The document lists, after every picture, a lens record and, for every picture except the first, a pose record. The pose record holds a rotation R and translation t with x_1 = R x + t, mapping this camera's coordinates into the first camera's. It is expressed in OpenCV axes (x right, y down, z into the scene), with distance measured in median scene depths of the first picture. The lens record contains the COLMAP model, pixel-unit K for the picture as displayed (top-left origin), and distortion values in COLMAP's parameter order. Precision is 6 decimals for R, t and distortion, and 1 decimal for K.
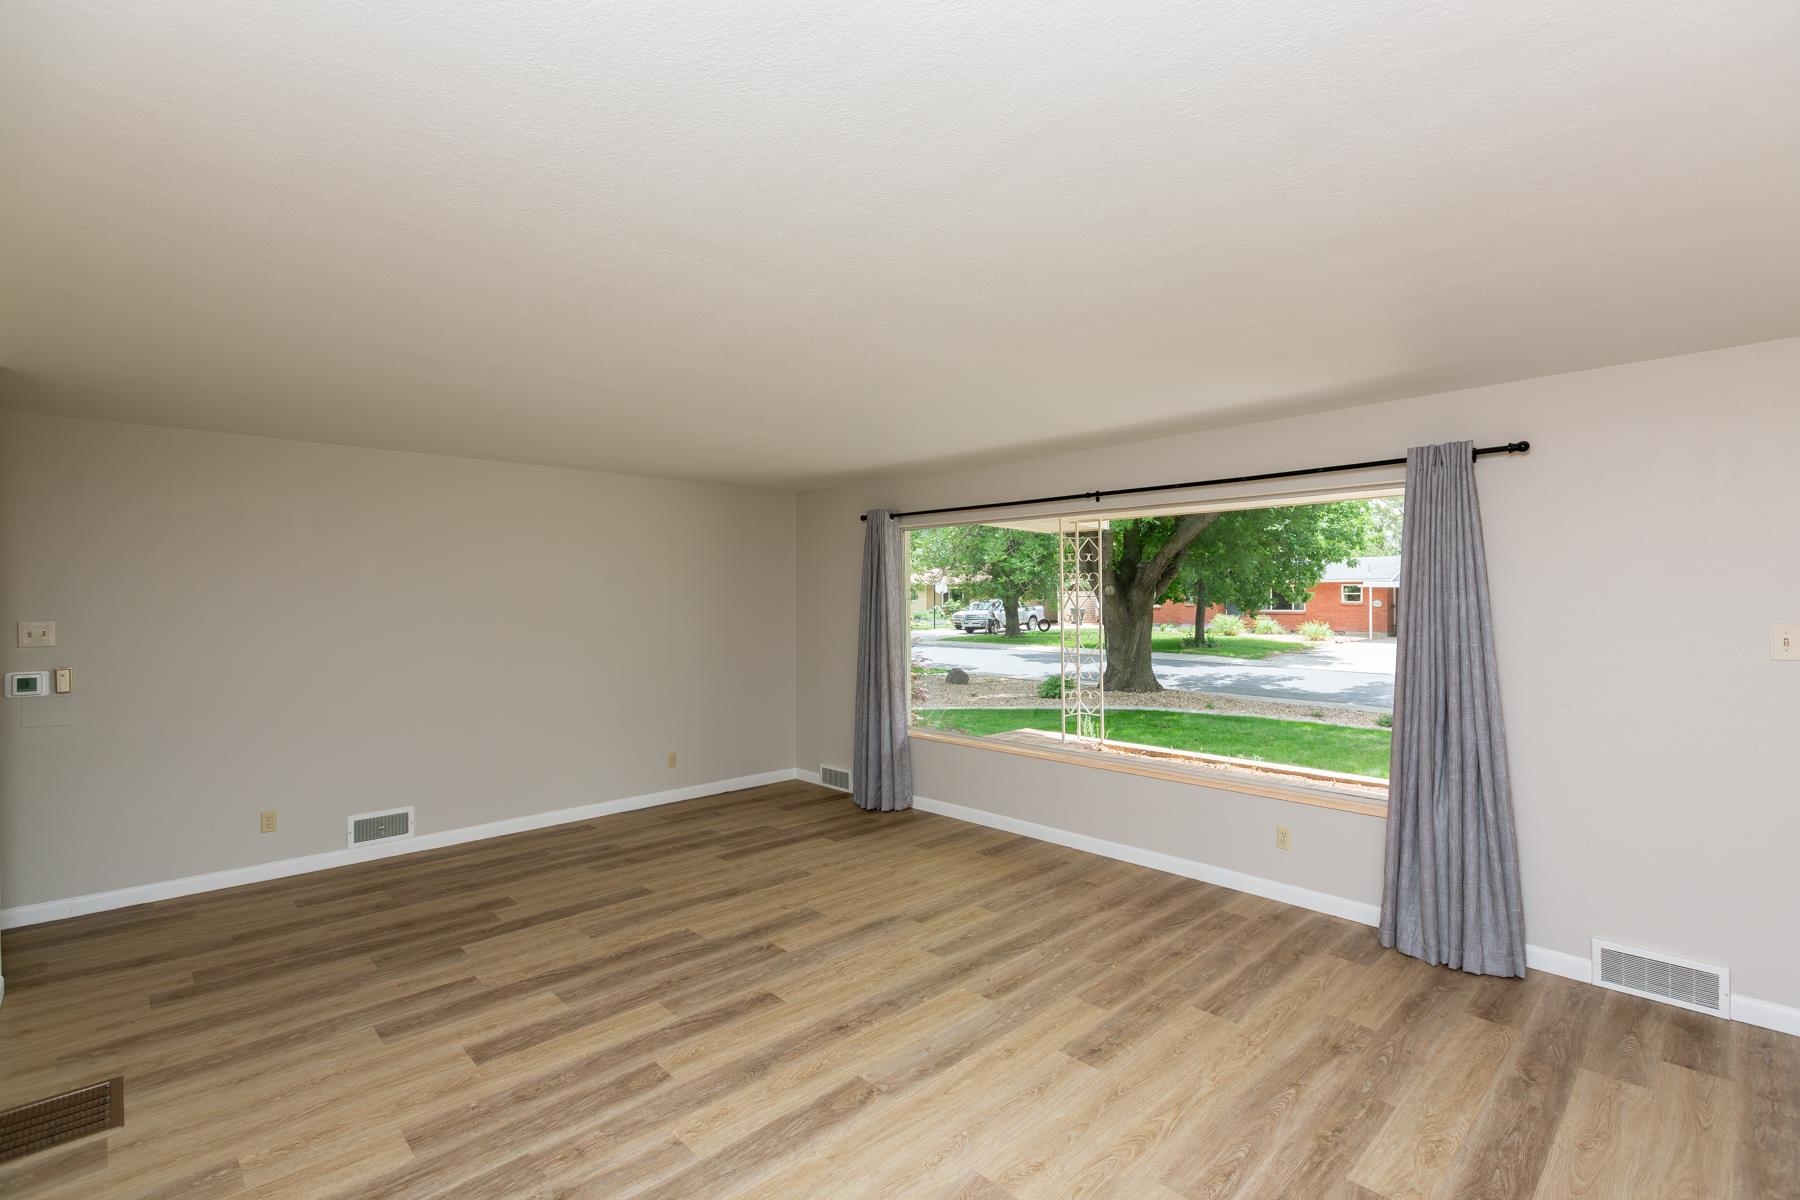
lens RADIAL K [[823.3, 0, 900.9], [0, 823.3, 590.2], [0, 0, 1]] dist [-0.008108, 0.000242]
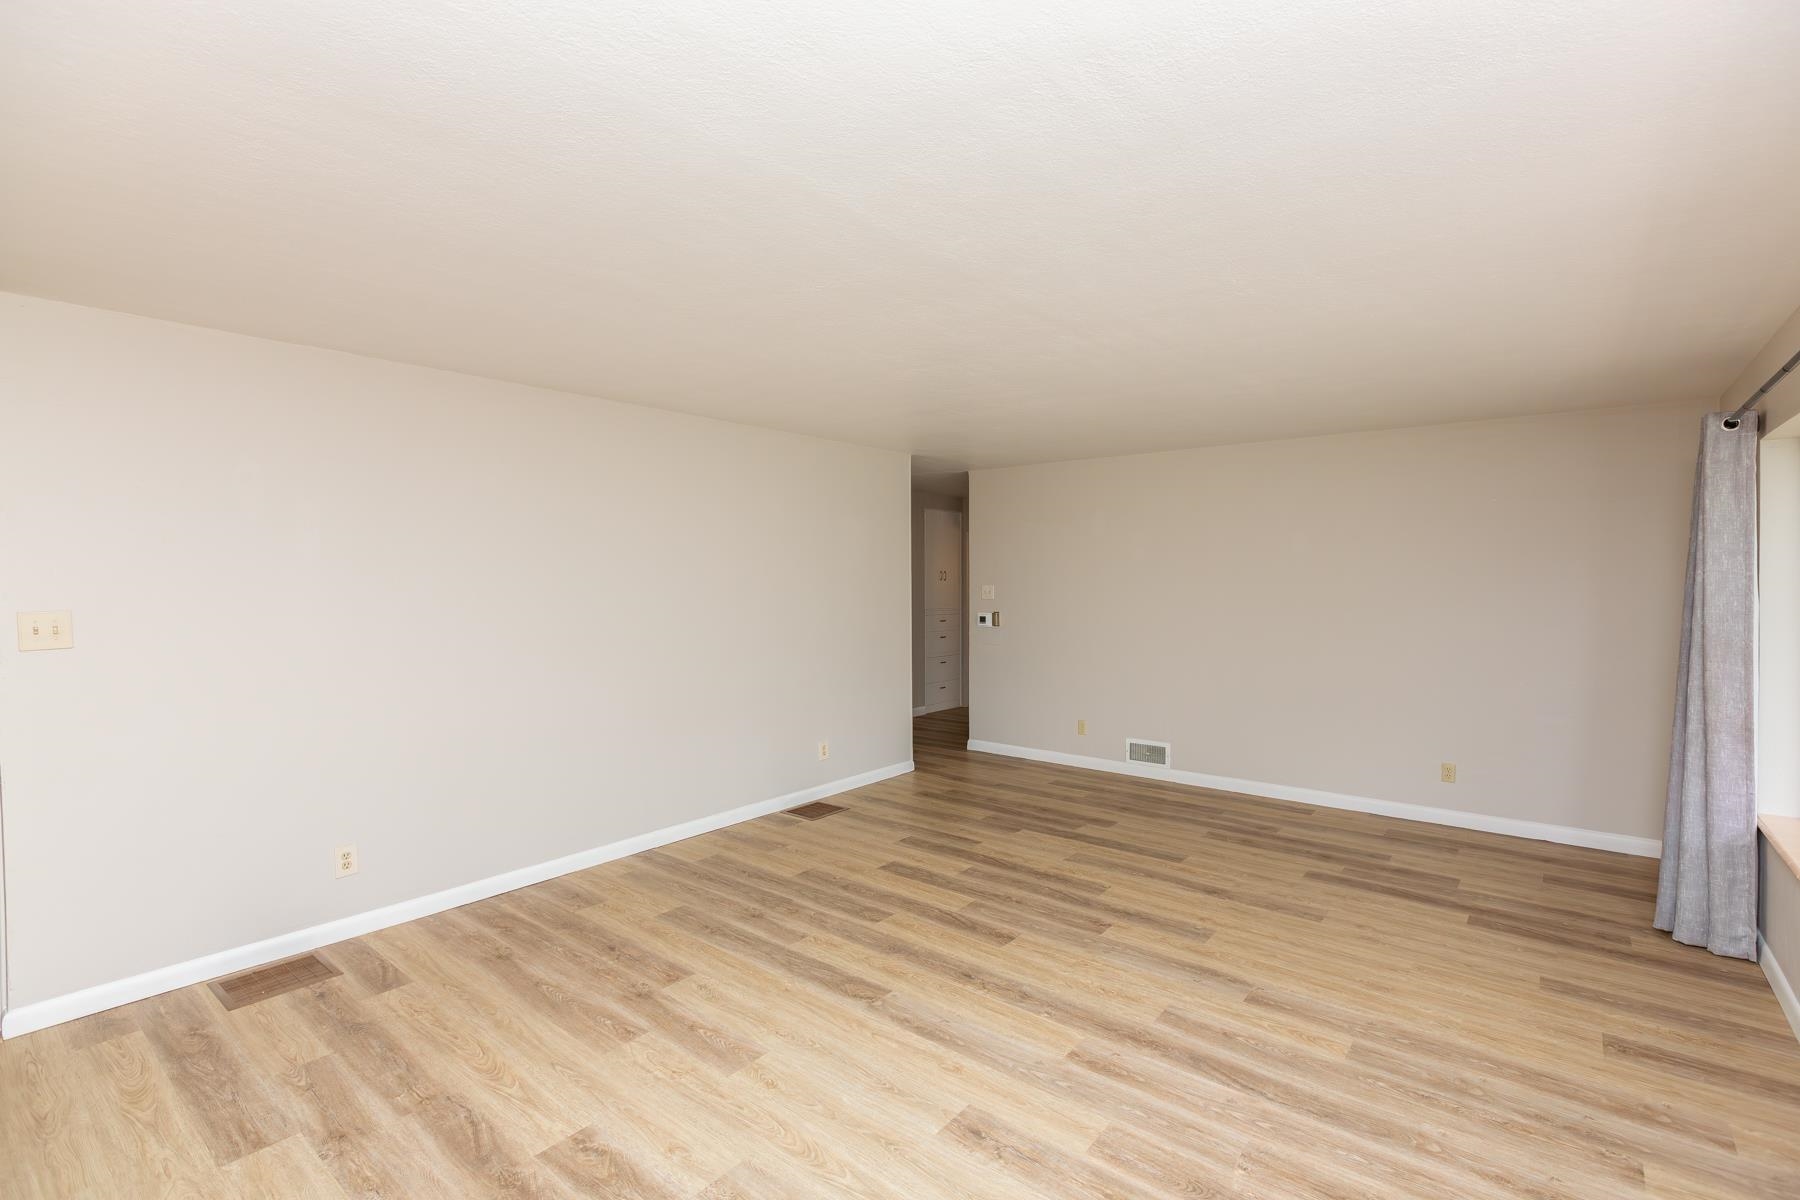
lens RADIAL K [[823.3, 0, 900.9], [0, 823.3, 590.2], [0, 0, 1]] dist [-0.008108, 0.000242]
pose [[0.118158, 0.021355, -0.992765, 0.824202], [0.010593, 0.999685, 0.022764, 0.005558], [0.992938, -0.013206, 0.117894, 0.677639]]
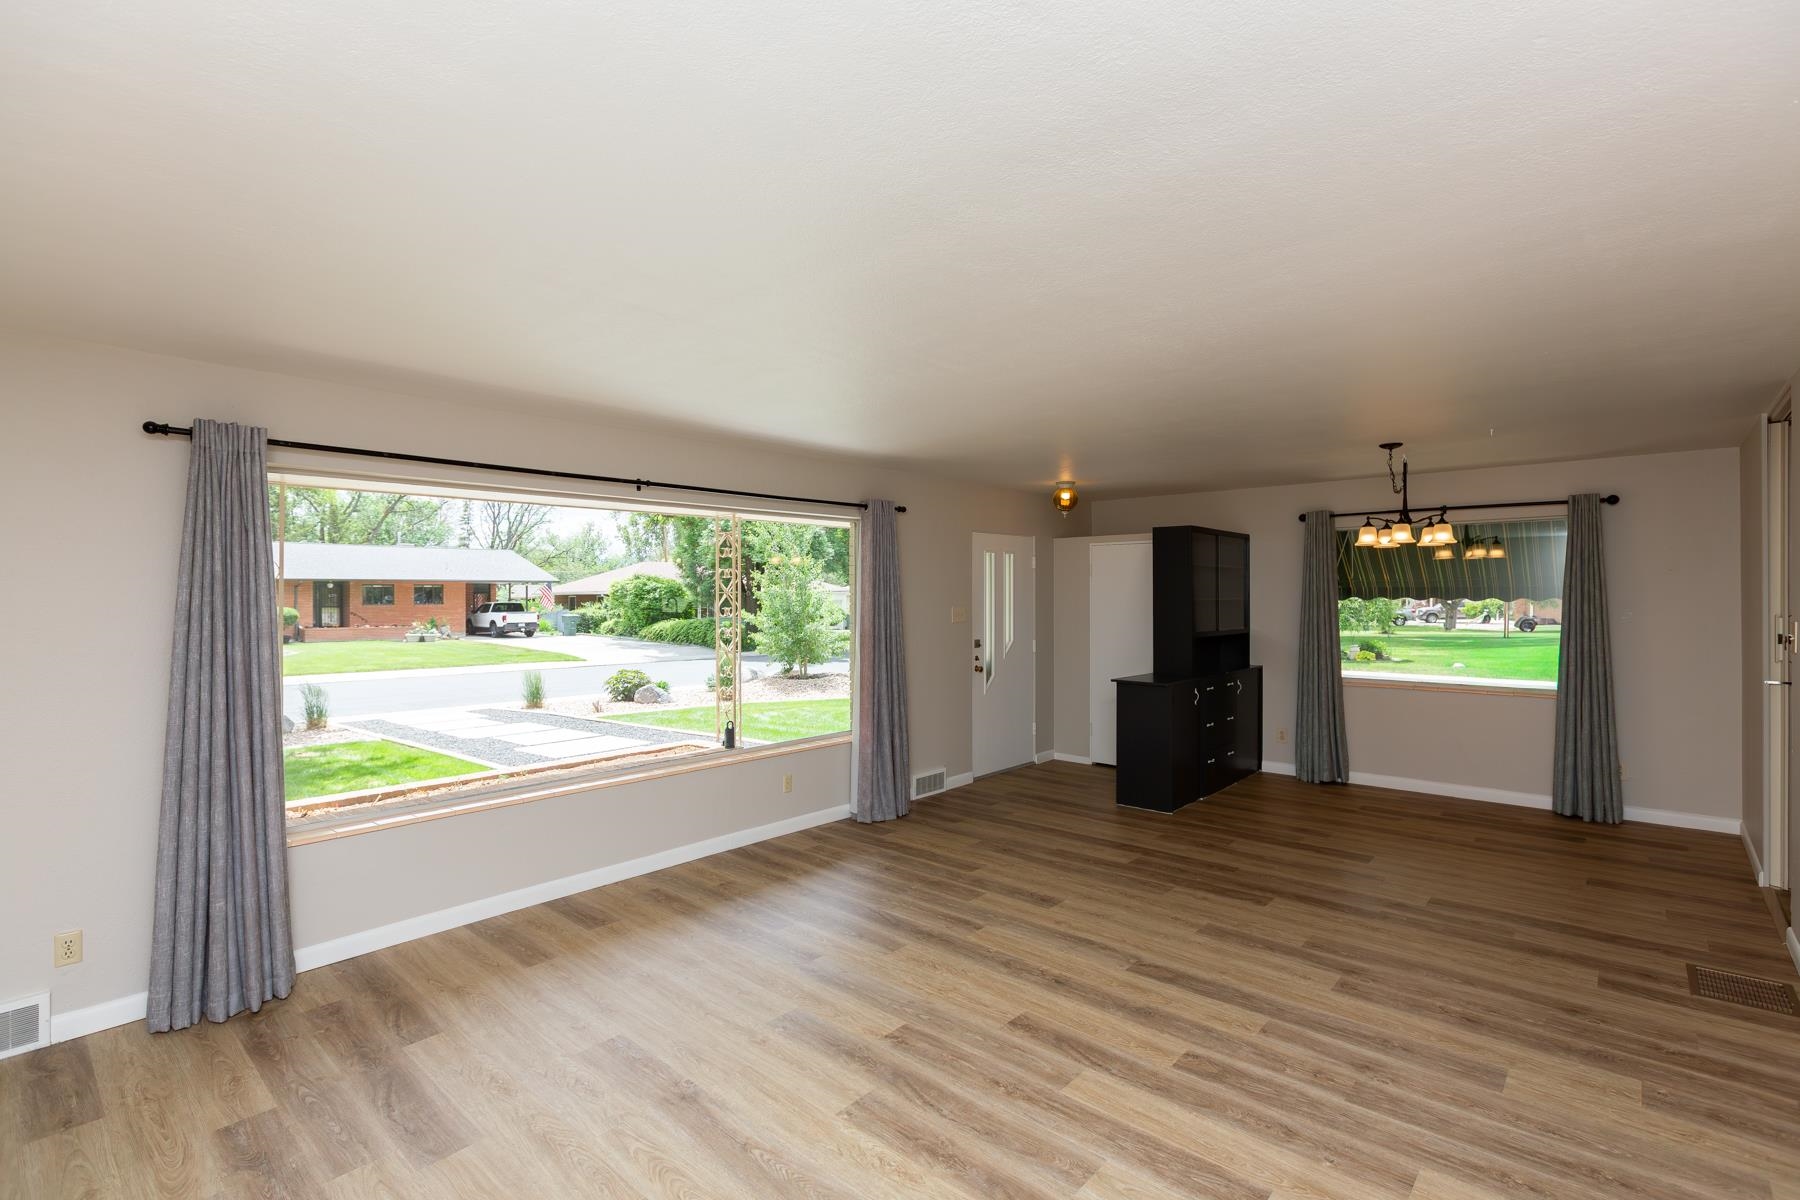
lens RADIAL K [[823.3, 0, 900.9], [0, 823.3, 590.2], [0, 0, 1]] dist [-0.008108, 0.000242]
pose [[-0.068910, 0.006071, 0.997604, -0.996389], [-0.006529, 0.999957, -0.006536, 0.010471], [-0.997602, -0.006963, -0.068868, 1.102542]]
